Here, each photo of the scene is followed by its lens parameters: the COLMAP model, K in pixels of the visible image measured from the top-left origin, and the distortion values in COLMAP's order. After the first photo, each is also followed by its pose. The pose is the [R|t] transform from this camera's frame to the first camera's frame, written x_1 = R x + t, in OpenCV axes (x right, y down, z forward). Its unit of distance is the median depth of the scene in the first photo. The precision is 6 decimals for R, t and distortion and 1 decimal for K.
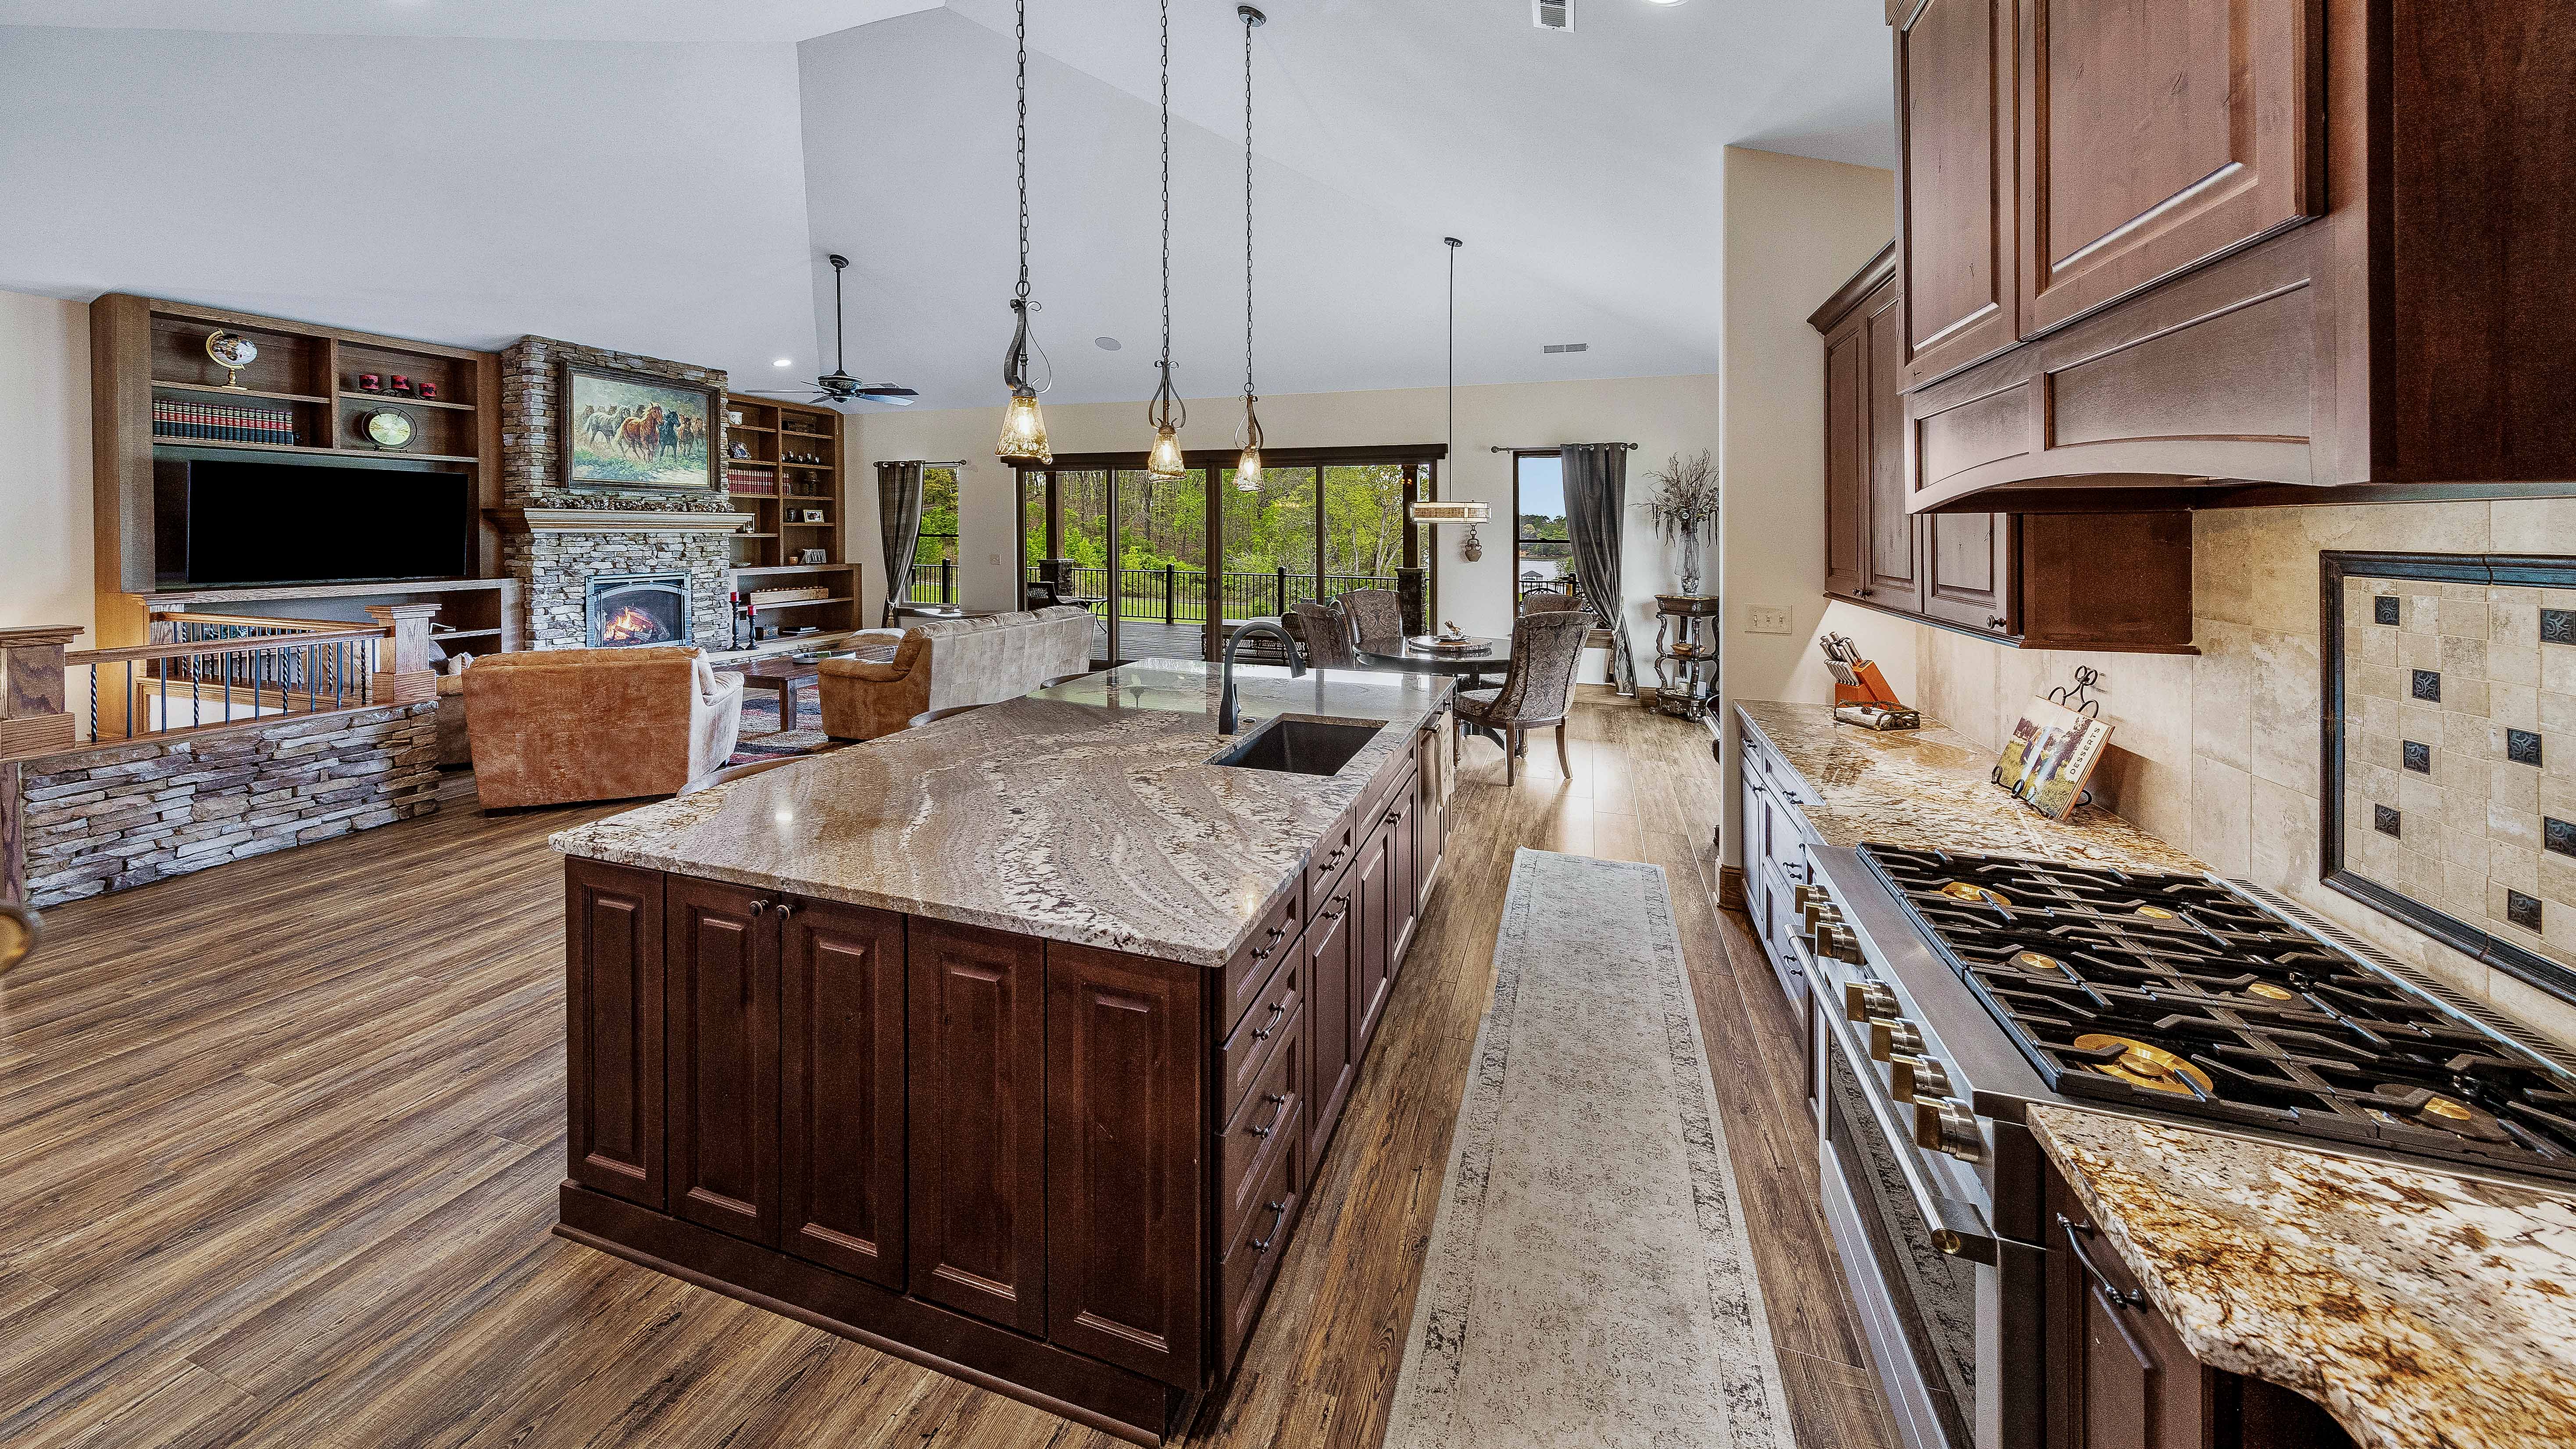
lens RADIAL K [[858.4, 0, 1297.6], [0, 858.4, 523.4], [0, 0, 1]] dist [-0.000008, -0.000161]
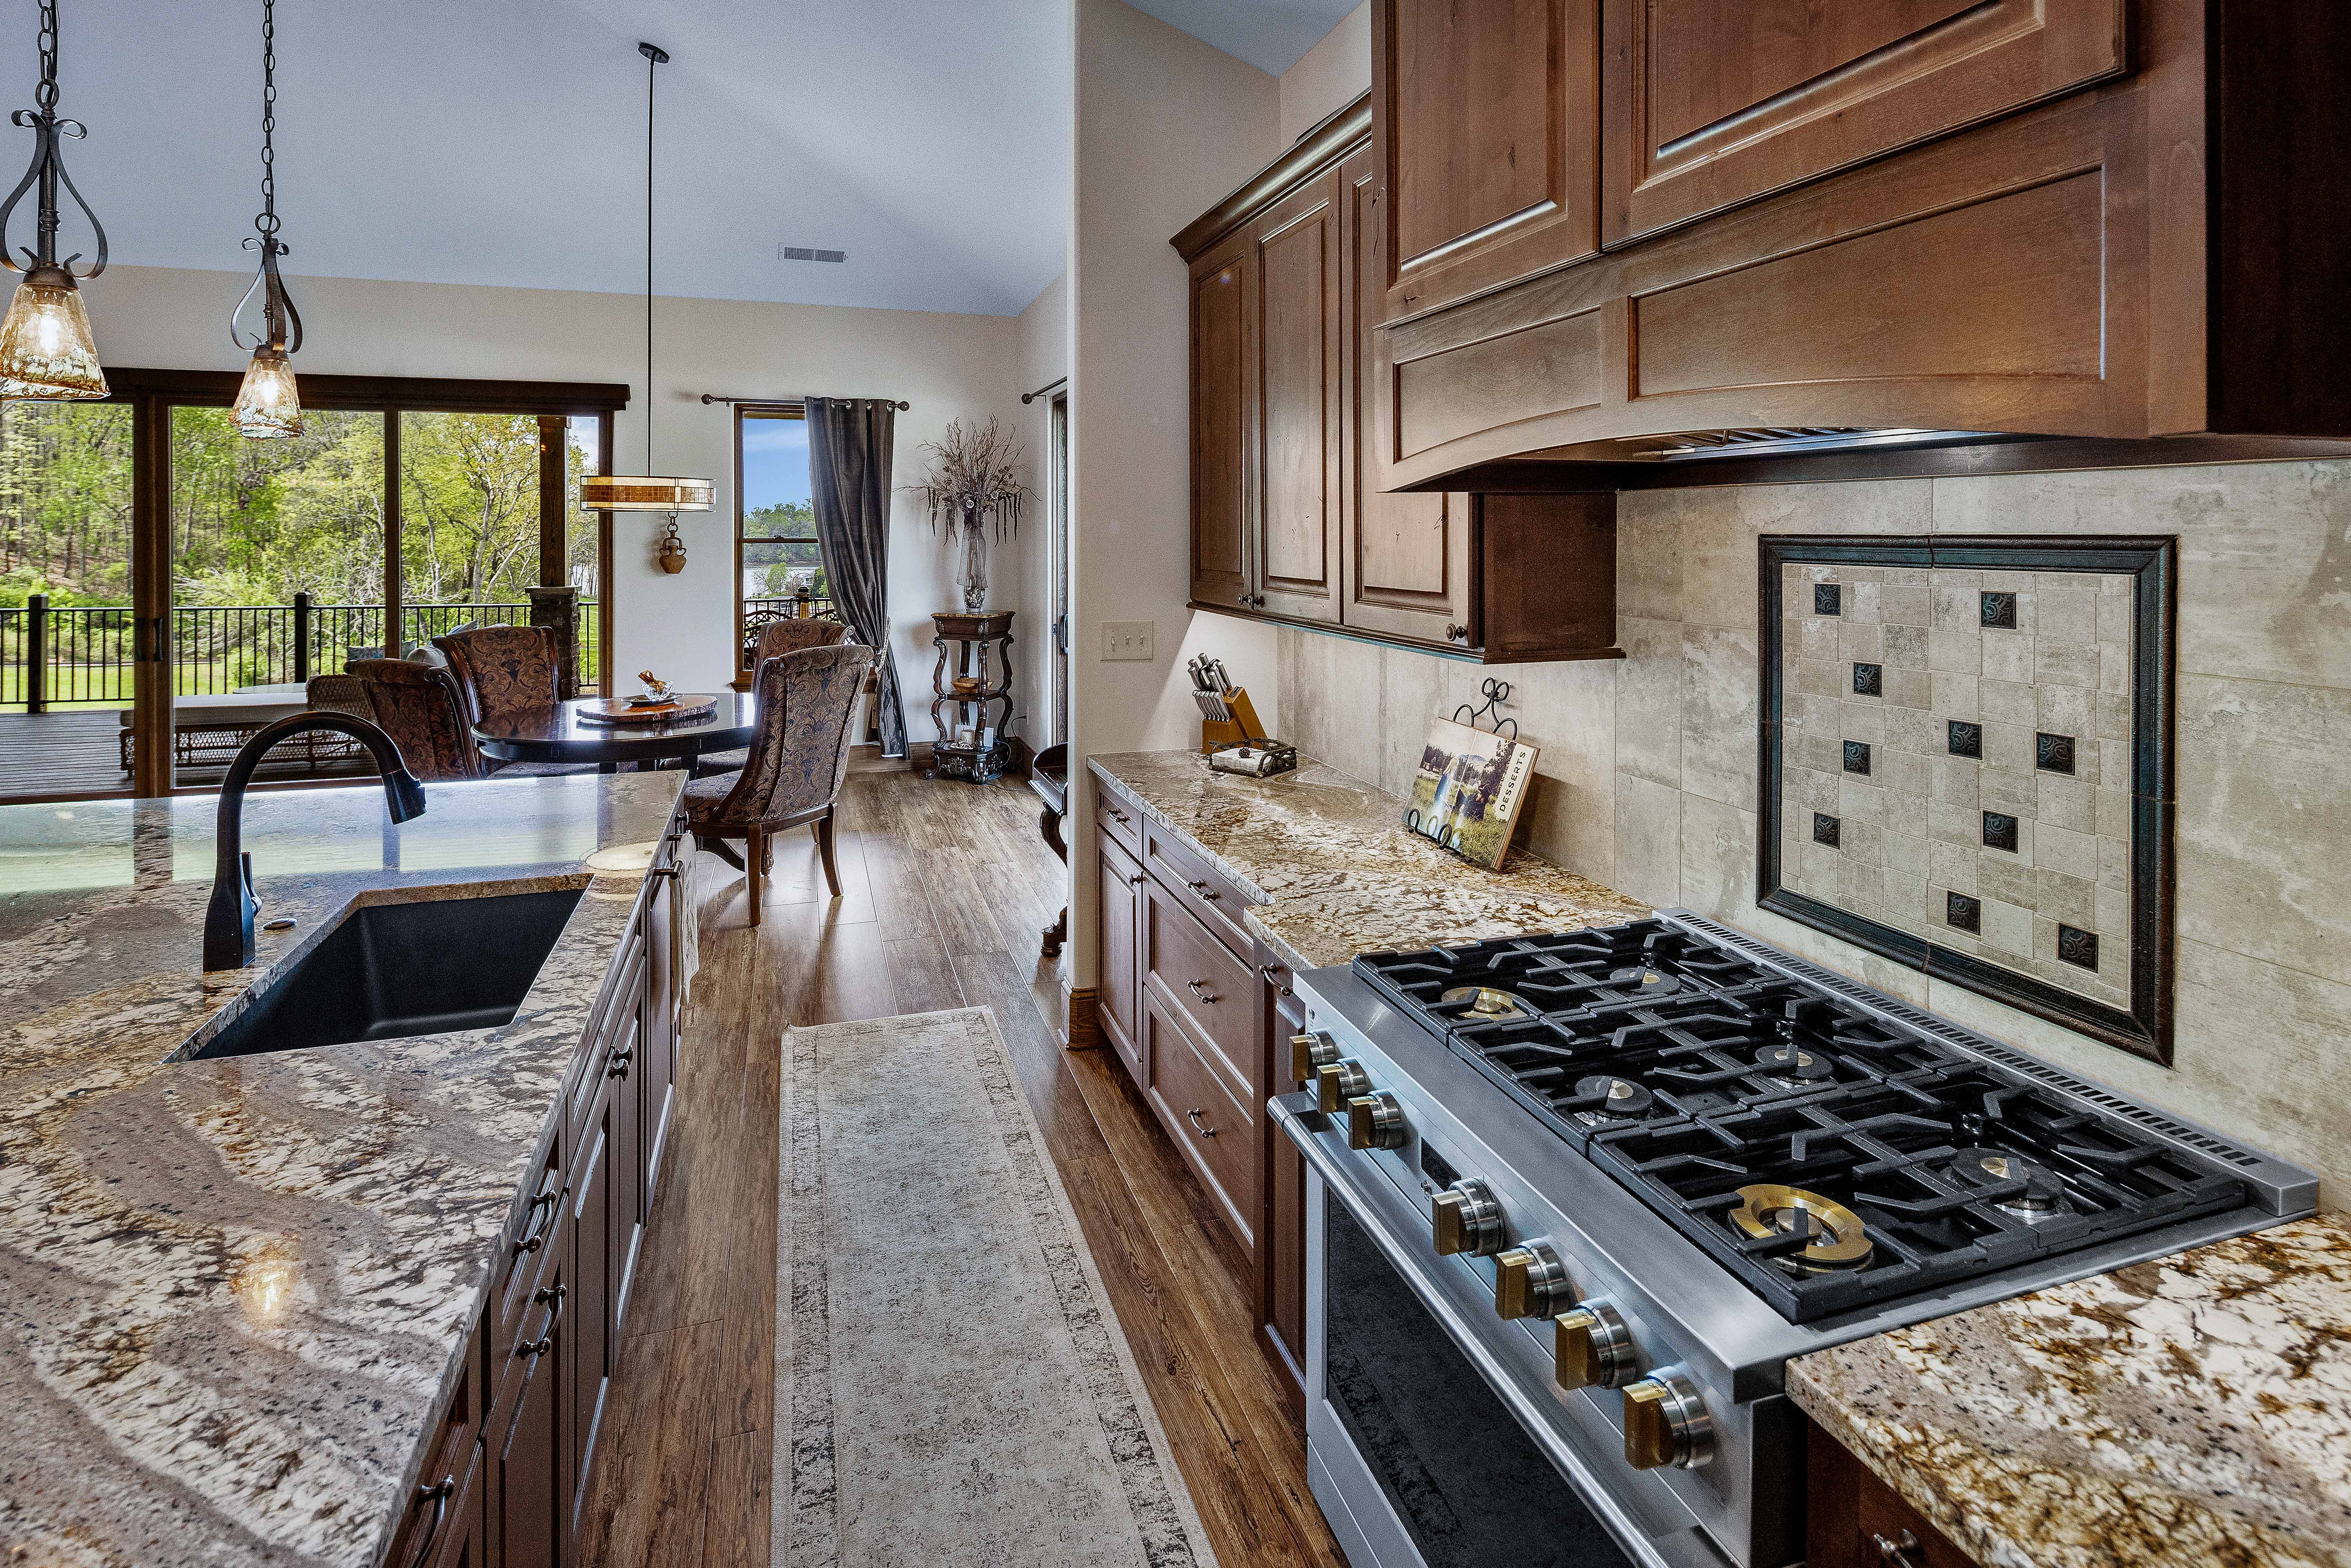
lens RADIAL K [[1218.7, 0, 1129.3], [0, 1218.7, 517.0], [0, 0, 1]] dist [-0.001196, -0.002697]
pose [[0.833628, 0.000922, 0.552326, -0.025254], [-0.000928, 1.000000, -0.000268, 0.005897], [-0.552326, -0.000289, 0.833628, 0.130471]]
